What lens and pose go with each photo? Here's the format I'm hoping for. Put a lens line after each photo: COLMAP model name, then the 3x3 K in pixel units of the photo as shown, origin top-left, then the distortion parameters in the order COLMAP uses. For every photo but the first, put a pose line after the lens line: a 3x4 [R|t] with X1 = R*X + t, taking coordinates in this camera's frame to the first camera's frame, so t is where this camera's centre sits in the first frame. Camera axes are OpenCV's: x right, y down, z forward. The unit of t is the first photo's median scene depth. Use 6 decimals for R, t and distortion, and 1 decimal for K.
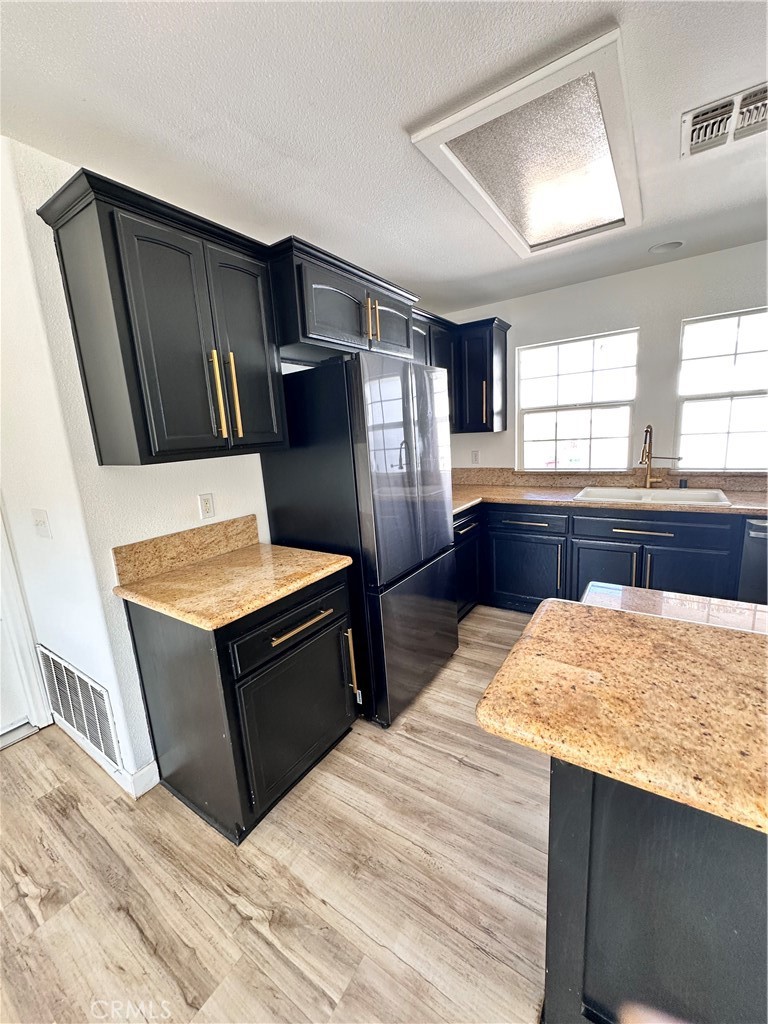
lens RADIAL K [[409.8, 0, 381.4], [0, 409.8, 514.6], [0, 0, 1]] dist [-0.007451, 0.001324]
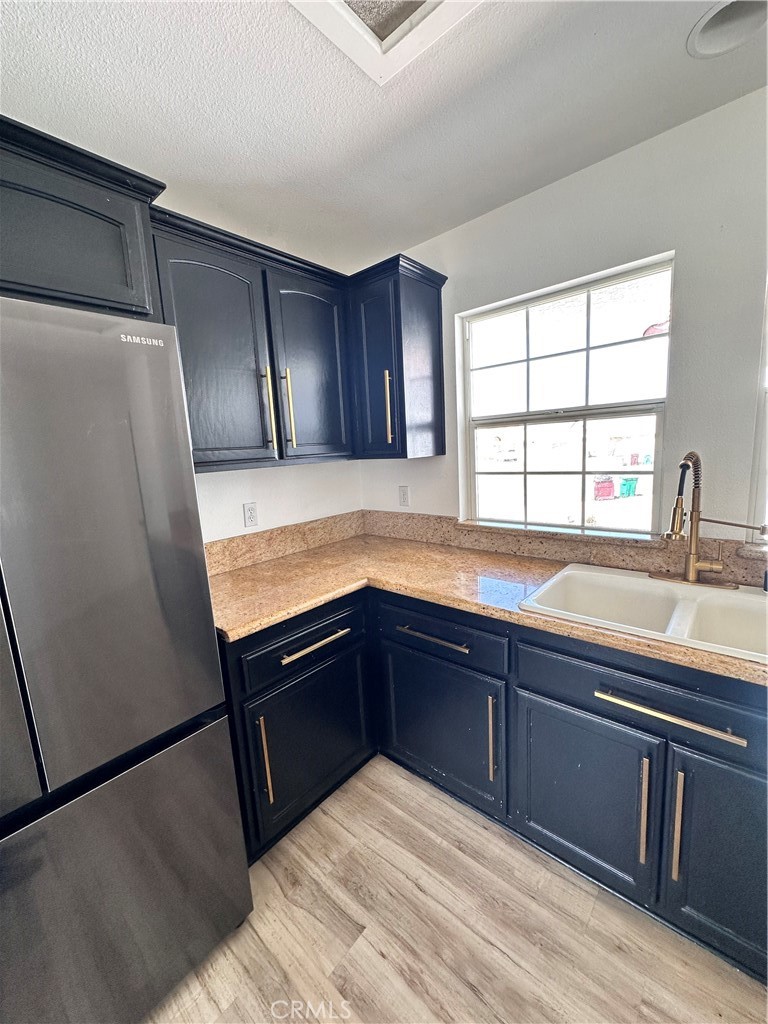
lens RADIAL K [[409.8, 0, 376.5], [0, 409.8, 511.3], [0, 0, 1]] dist [-0.007451, 0.001324]
pose [[0.991725, 0.022665, -0.126366, 0.341993], [-0.025372, 0.999481, -0.019854, -0.129626], [0.125850, 0.022896, 0.991785, 0.472105]]
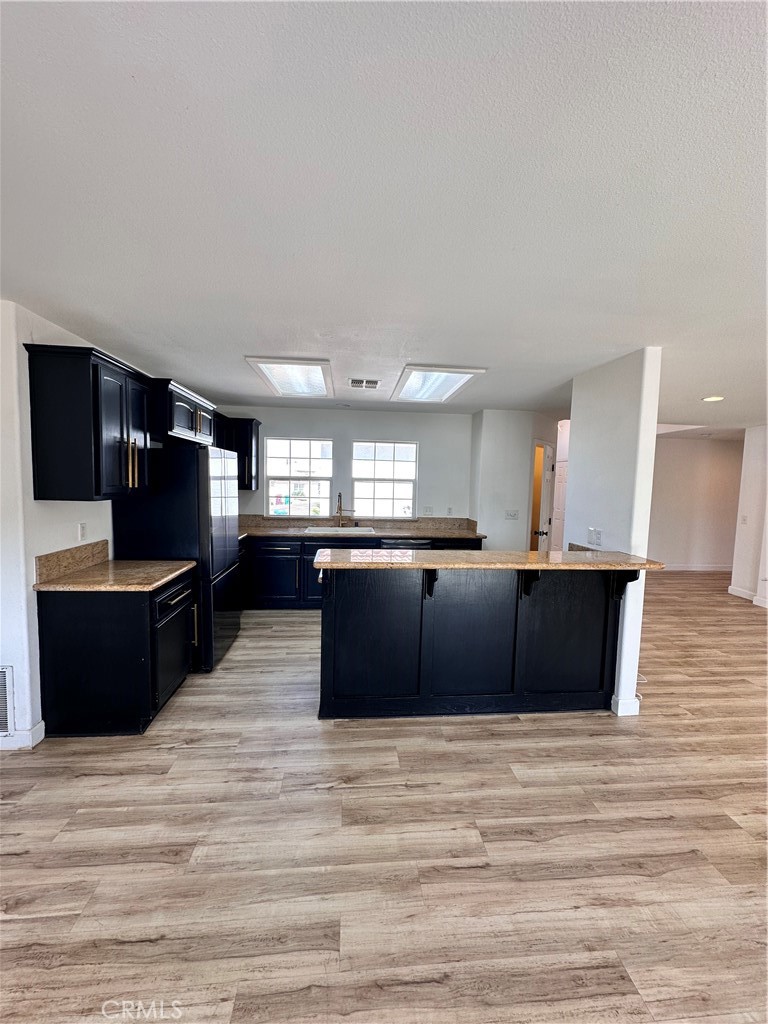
lens RADIAL K [[409.8, 0, 384.0], [0, 409.8, 508.7], [0, 0, 1]] dist [-0.007451, 0.001324]
pose [[0.768976, 0.037793, 0.638160, -0.348775], [0.053343, 0.990976, -0.122965, 0.085976], [-0.637049, 0.128599, 0.760021, -0.496126]]
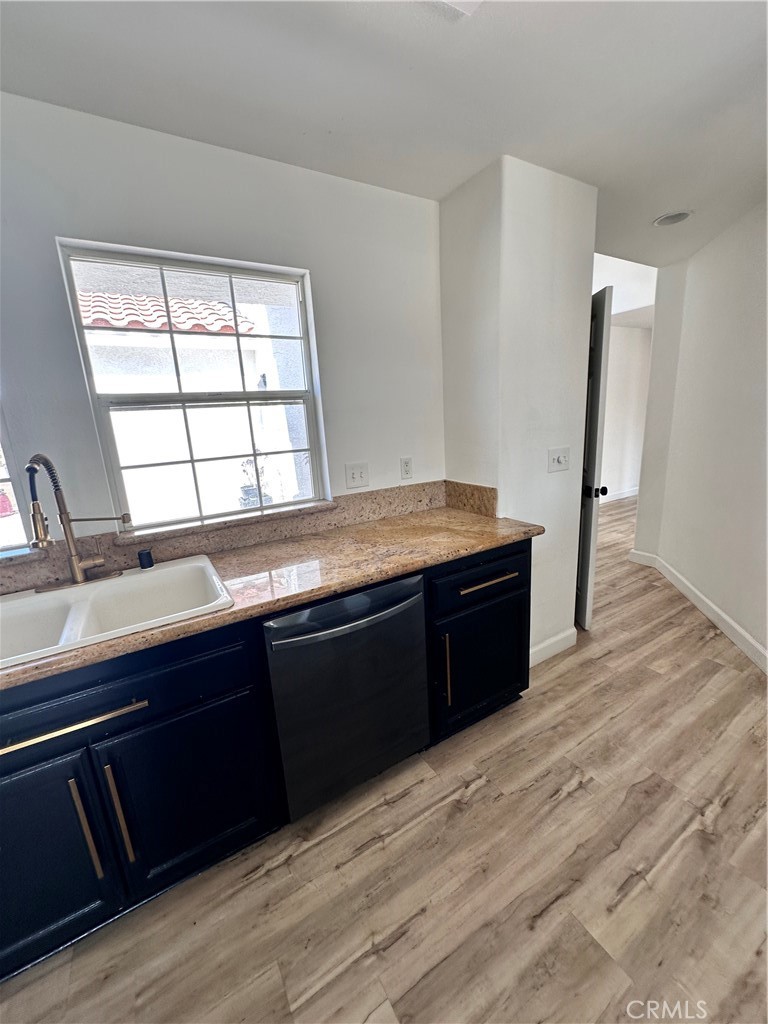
lens RADIAL K [[409.8, 0, 389.1], [0, 409.8, 512.7], [0, 0, 1]] dist [-0.007451, 0.001324]
pose [[0.413838, -0.178488, 0.892682, 0.385822], [0.200281, 0.974416, 0.101983, -0.122070], [-0.888046, 0.136583, 0.438998, 0.449744]]
